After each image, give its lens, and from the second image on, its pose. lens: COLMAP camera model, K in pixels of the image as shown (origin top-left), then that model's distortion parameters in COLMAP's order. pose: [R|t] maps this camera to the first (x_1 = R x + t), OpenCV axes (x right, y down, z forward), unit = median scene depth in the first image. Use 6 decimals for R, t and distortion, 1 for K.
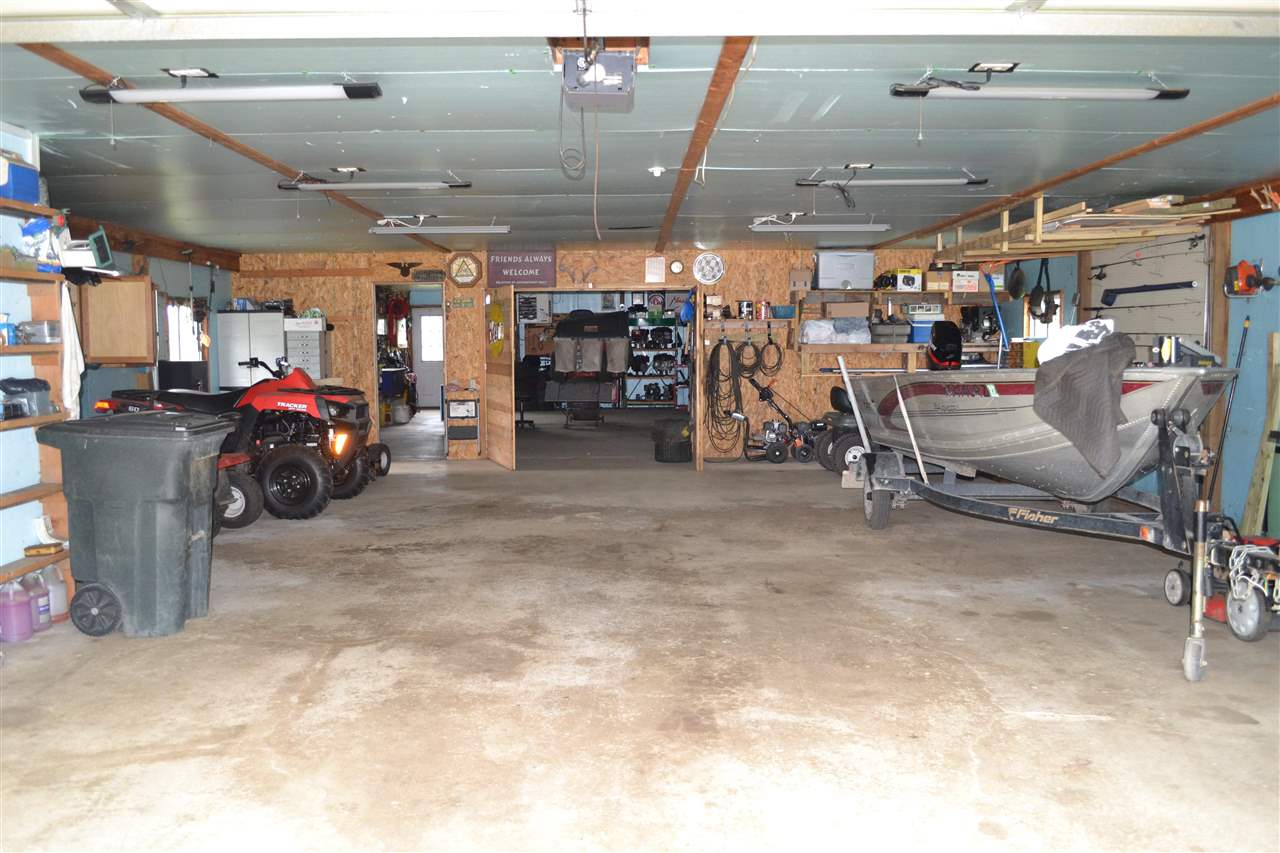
lens RADIAL K [[1021.9, 0, 640.0], [0, 1021.9, 426.5], [0, 0, 1]] dist [-0.074882, 0.002388]
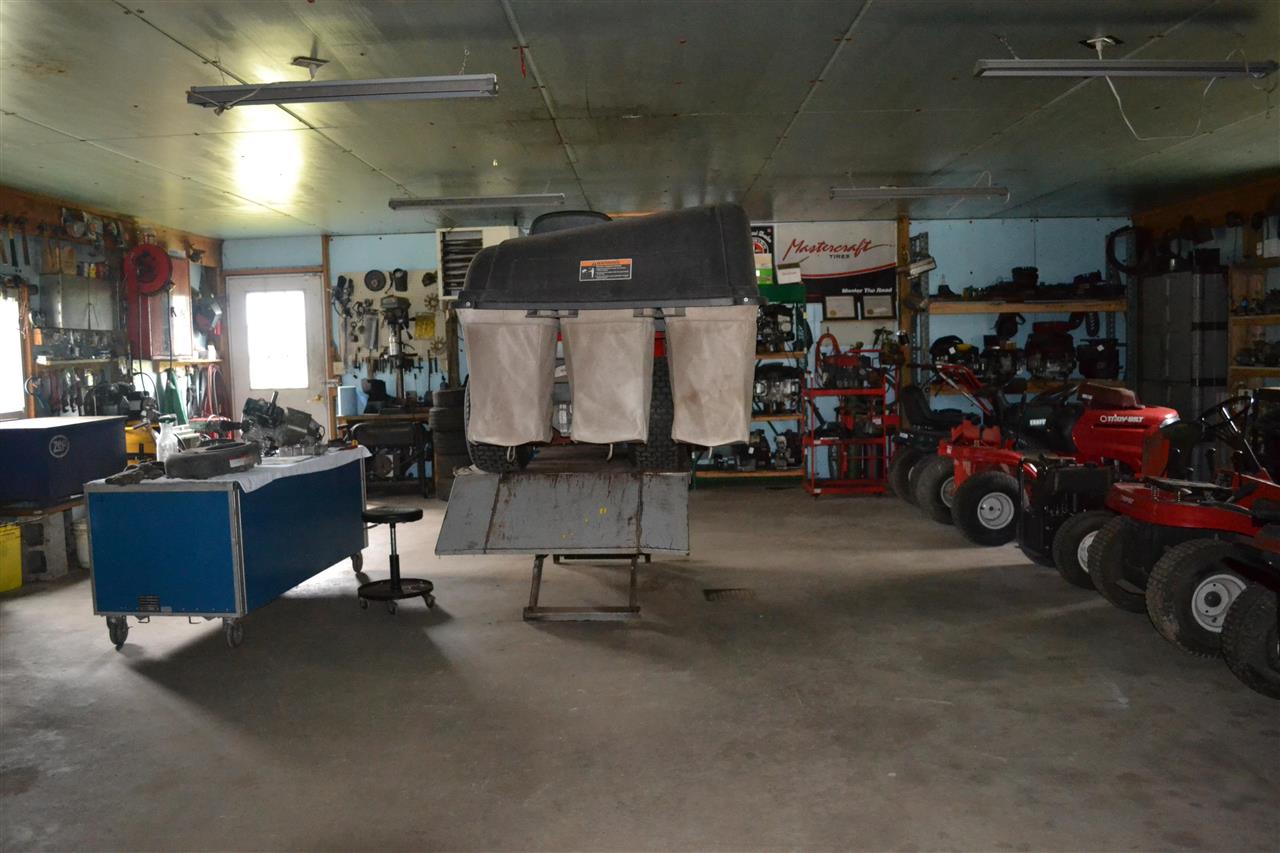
lens RADIAL K [[1021.9, 0, 640.0], [0, 1021.9, 426.5], [0, 0, 1]] dist [-0.074882, 0.002388]
pose [[0.999630, -0.015963, -0.022012, -0.033762], [0.015777, 0.999839, -0.008597, -0.053582], [0.022145, 0.008247, 0.999721, 0.727044]]
